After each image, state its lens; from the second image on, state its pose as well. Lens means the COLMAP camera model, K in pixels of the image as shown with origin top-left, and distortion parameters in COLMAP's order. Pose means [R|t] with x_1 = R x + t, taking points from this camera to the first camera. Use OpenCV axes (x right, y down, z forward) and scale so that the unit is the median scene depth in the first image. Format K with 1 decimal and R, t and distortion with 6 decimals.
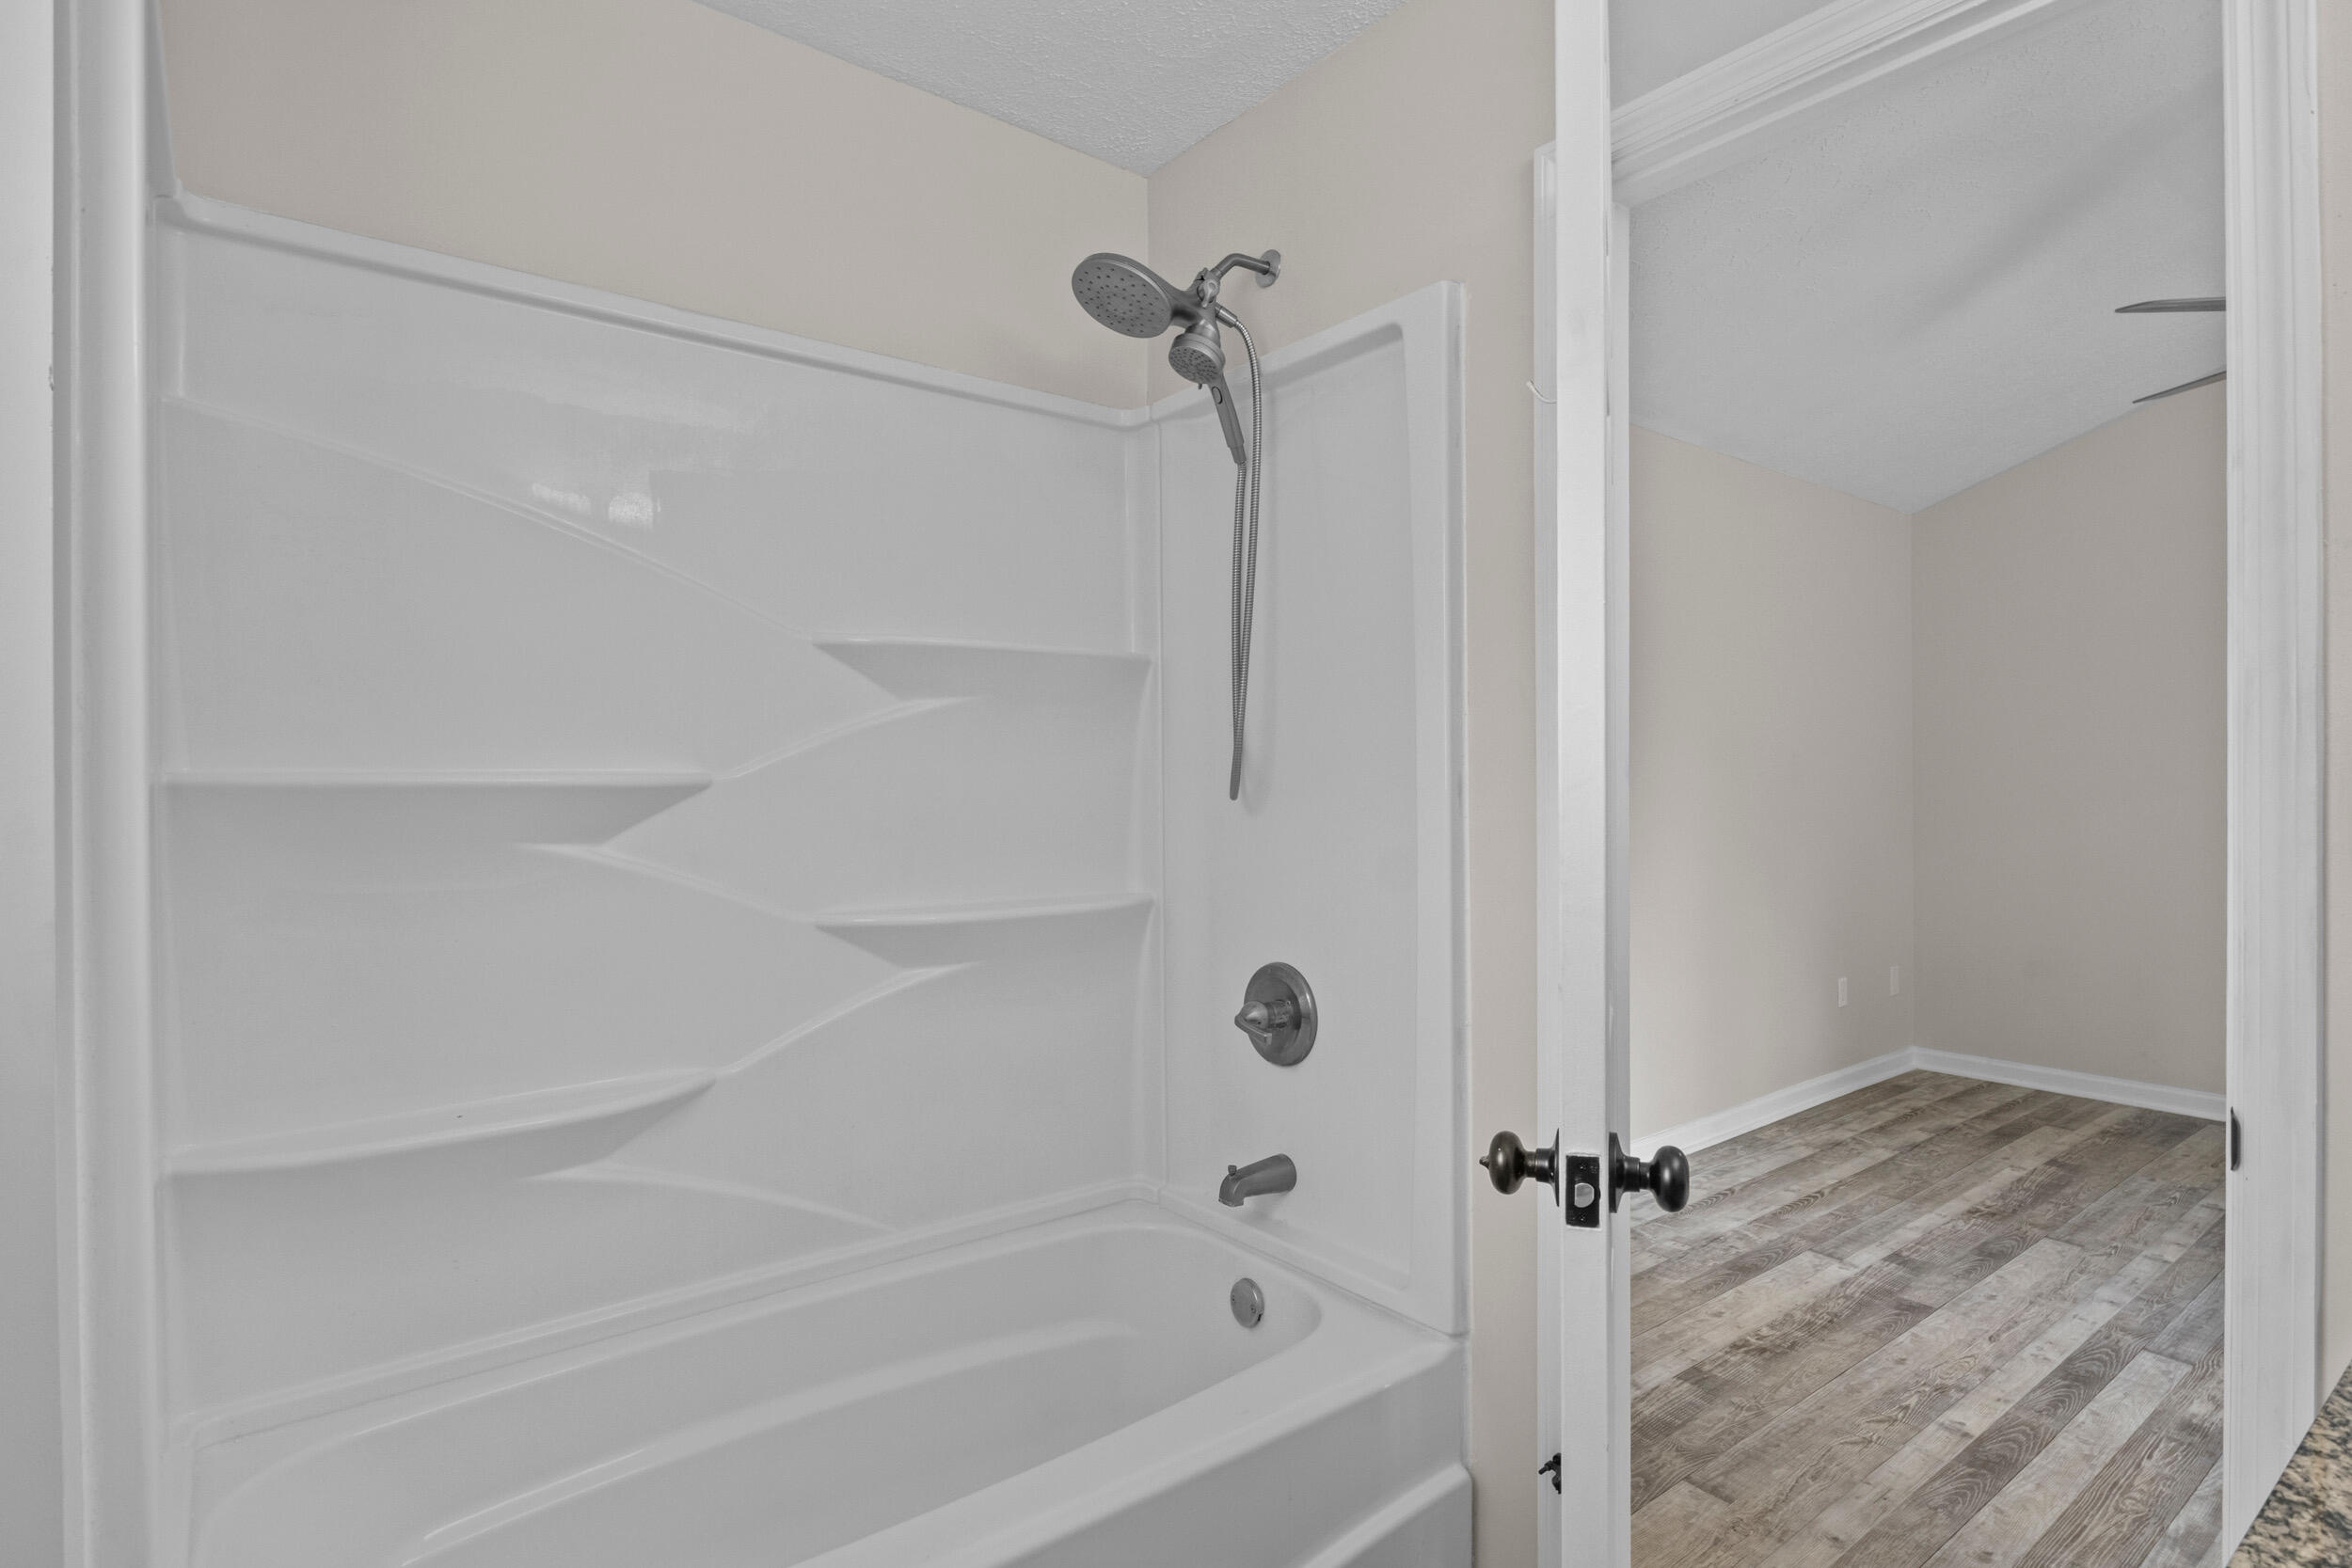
lens RADIAL K [[1207.3, 0, 1160.1], [0, 1207.3, 788.2], [0, 0, 1]] dist [-0.008230, 0.001072]
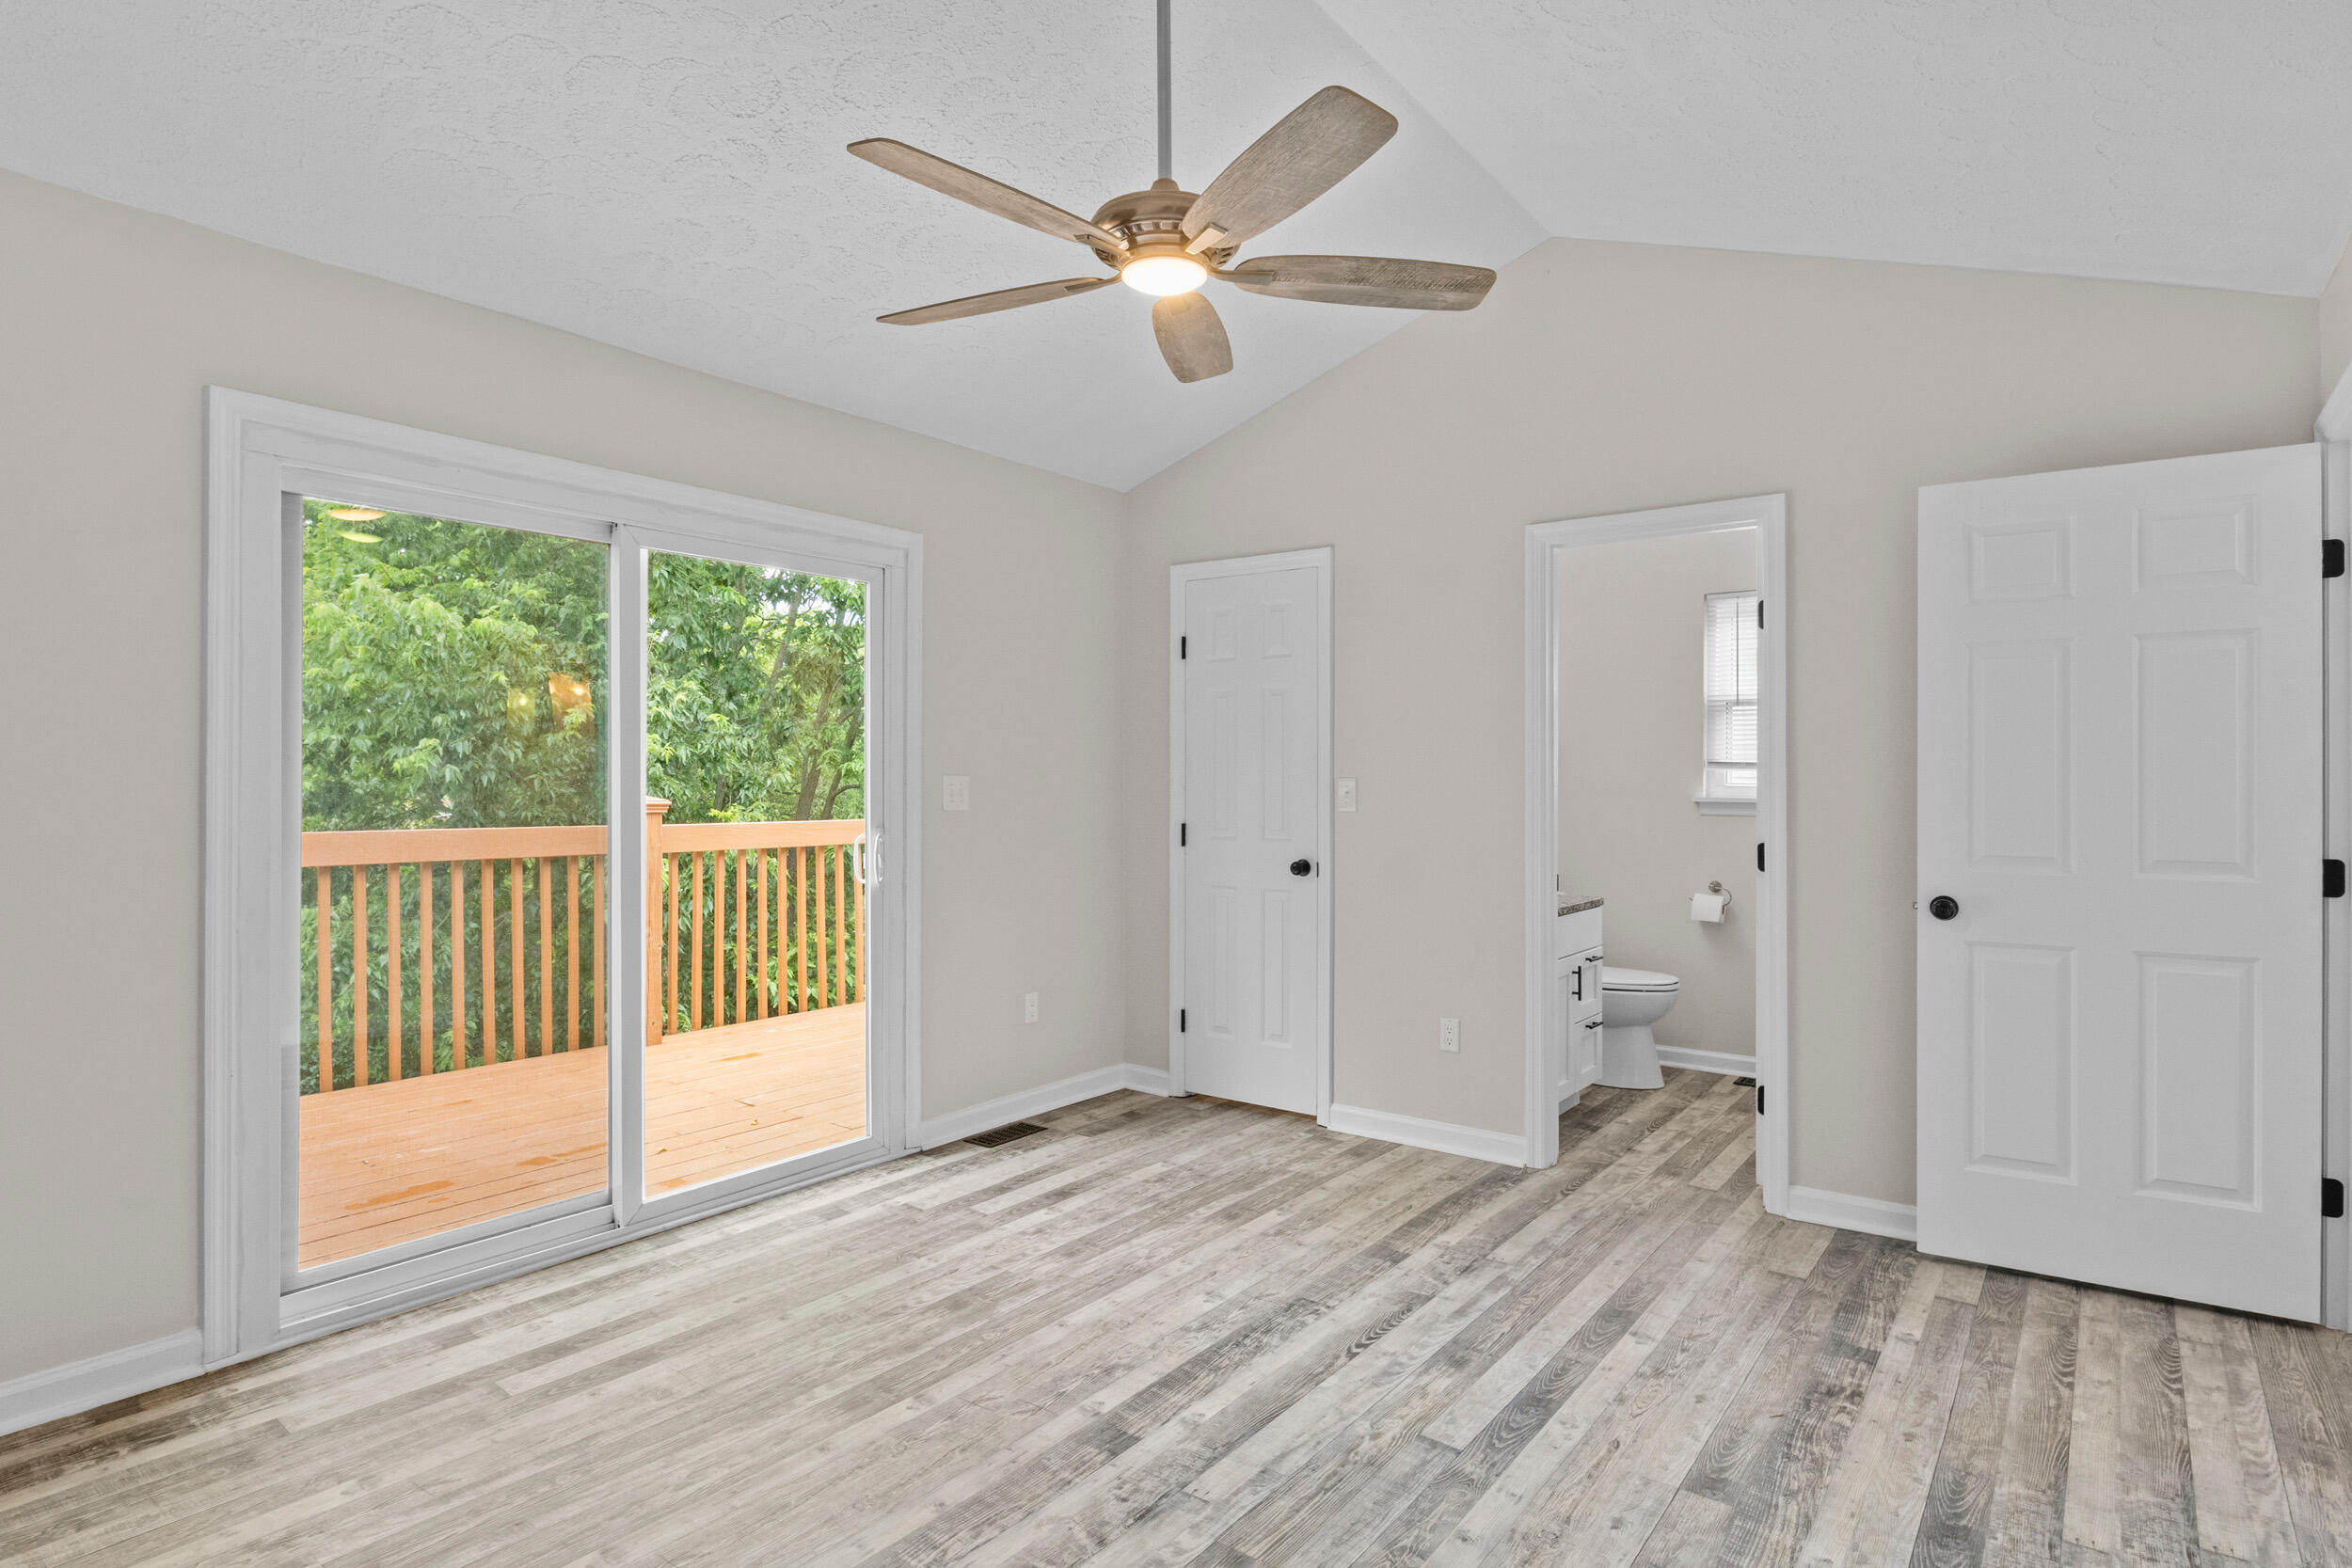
lens RADIAL K [[1207.3, 0, 1172.9], [0, 1207.3, 786.7], [0, 0, 1]] dist [-0.008230, 0.001072]
pose [[-0.966811, 0.004865, -0.255445, 1.100209], [0.003760, 0.999981, 0.004811, -0.010732], [0.255464, 0.003691, -0.966812, 1.581872]]
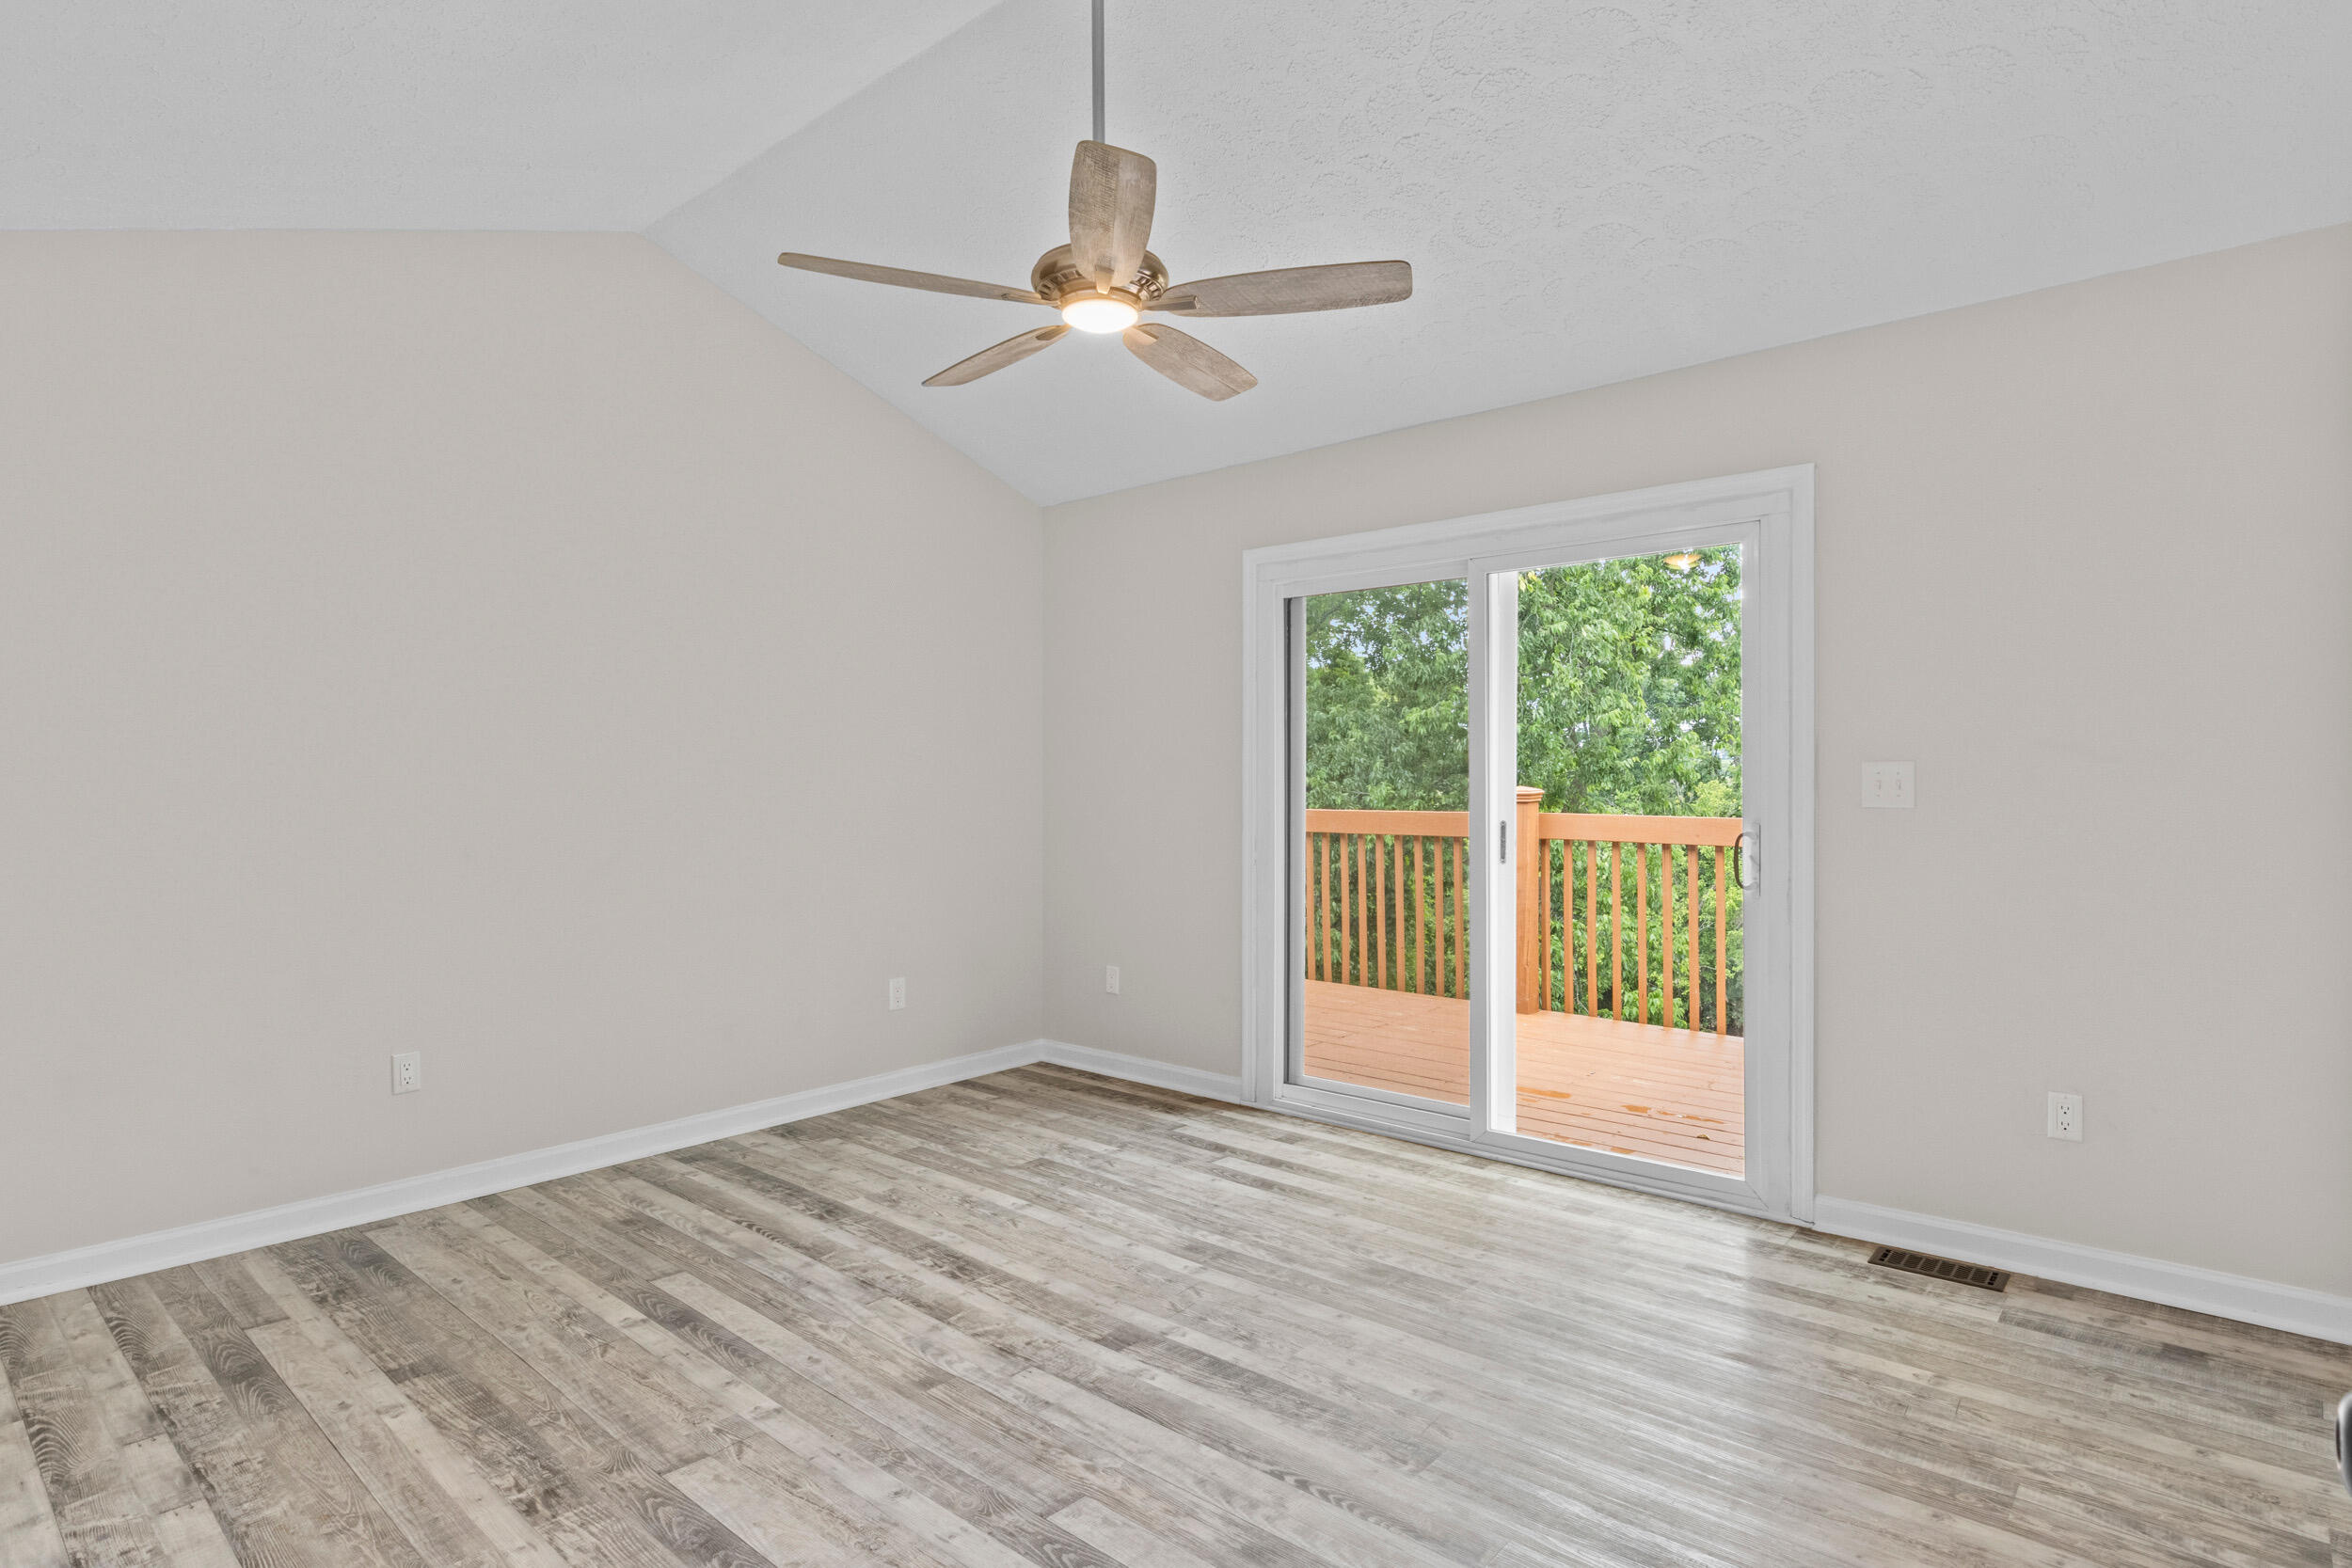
lens RADIAL K [[1207.3, 0, 1207.3], [0, 1207.3, 766.8], [0, 0, 1]] dist [-0.008230, 0.001072]
pose [[-0.215728, 0.016640, 0.976312, 0.038309], [0.001664, 0.999860, -0.016674, 0.004175], [-0.976452, -0.001972, -0.215726, 0.947141]]
